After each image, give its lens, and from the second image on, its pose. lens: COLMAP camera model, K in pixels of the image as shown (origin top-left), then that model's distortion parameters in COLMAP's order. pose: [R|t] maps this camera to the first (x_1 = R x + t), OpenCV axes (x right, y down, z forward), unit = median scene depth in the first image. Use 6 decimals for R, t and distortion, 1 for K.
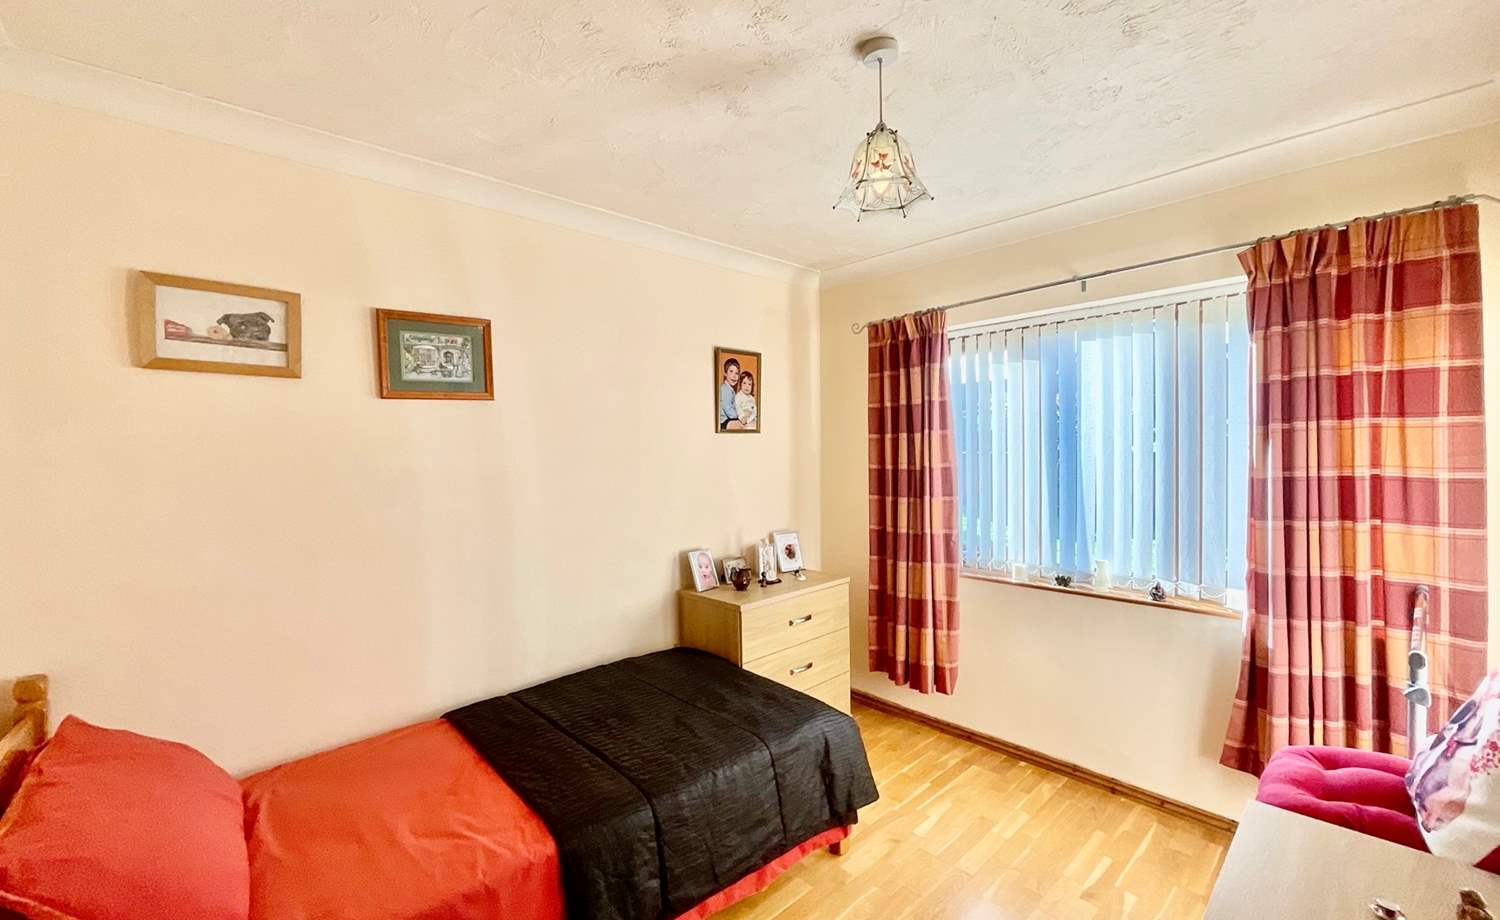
lens RADIAL K [[603.2, 0, 746.6], [0, 603.2, 462.8], [0, 0, 1]] dist [0.001084, 0.000174]
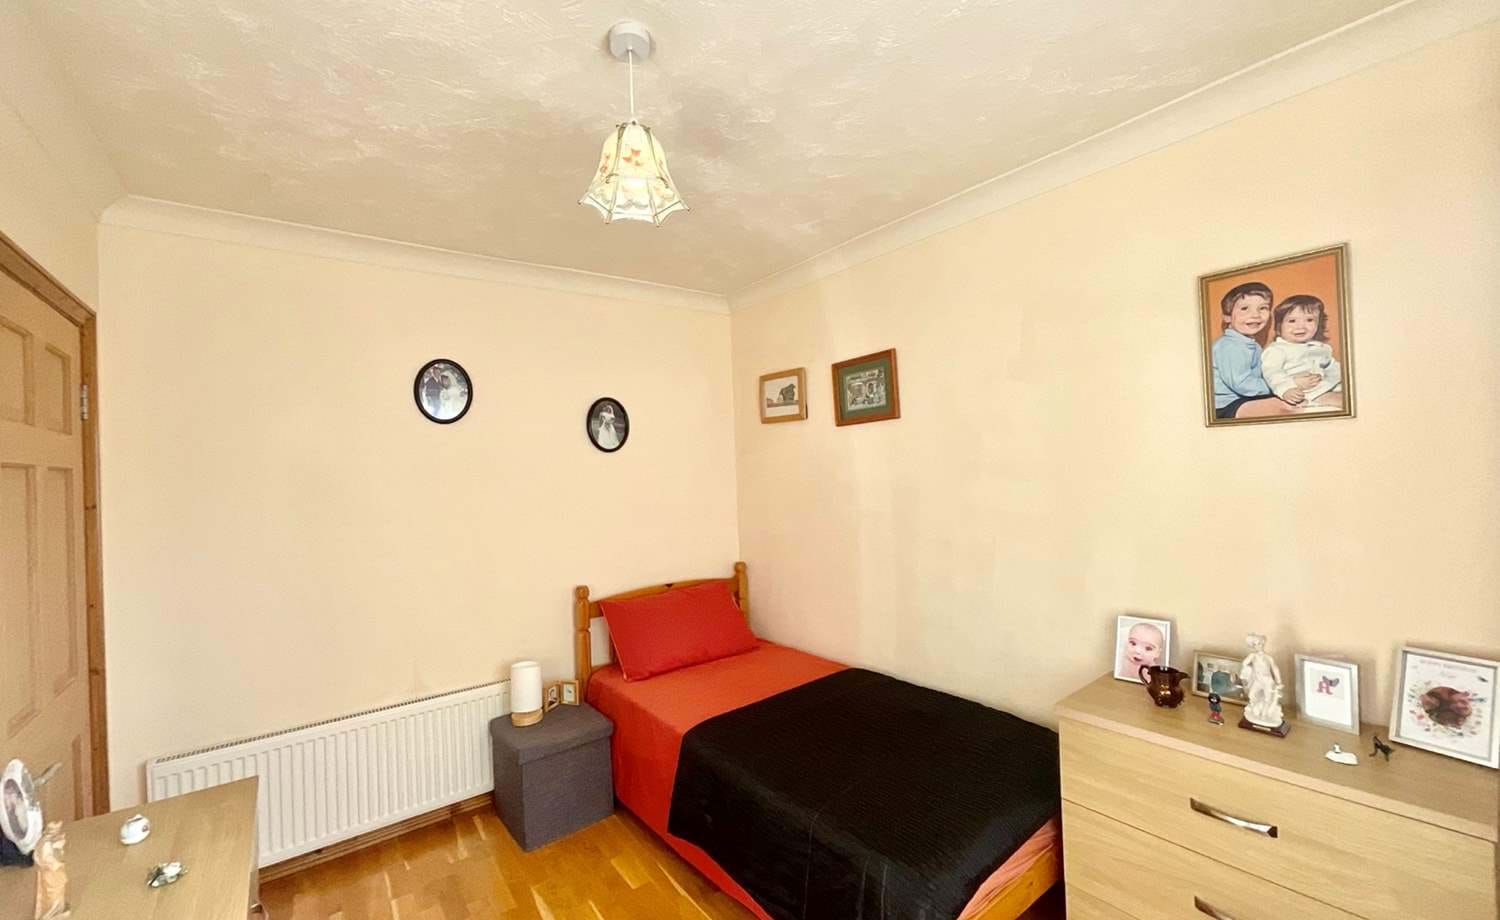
lens RADIAL K [[603.2, 0, 746.6], [0, 603.2, 462.8], [0, 0, 1]] dist [0.001084, 0.000174]
pose [[-0.092437, 0.015161, -0.995603, 0.753542], [0.015289, 0.999788, 0.013805, -0.040875], [0.995601, -0.013945, -0.092649, 0.840035]]
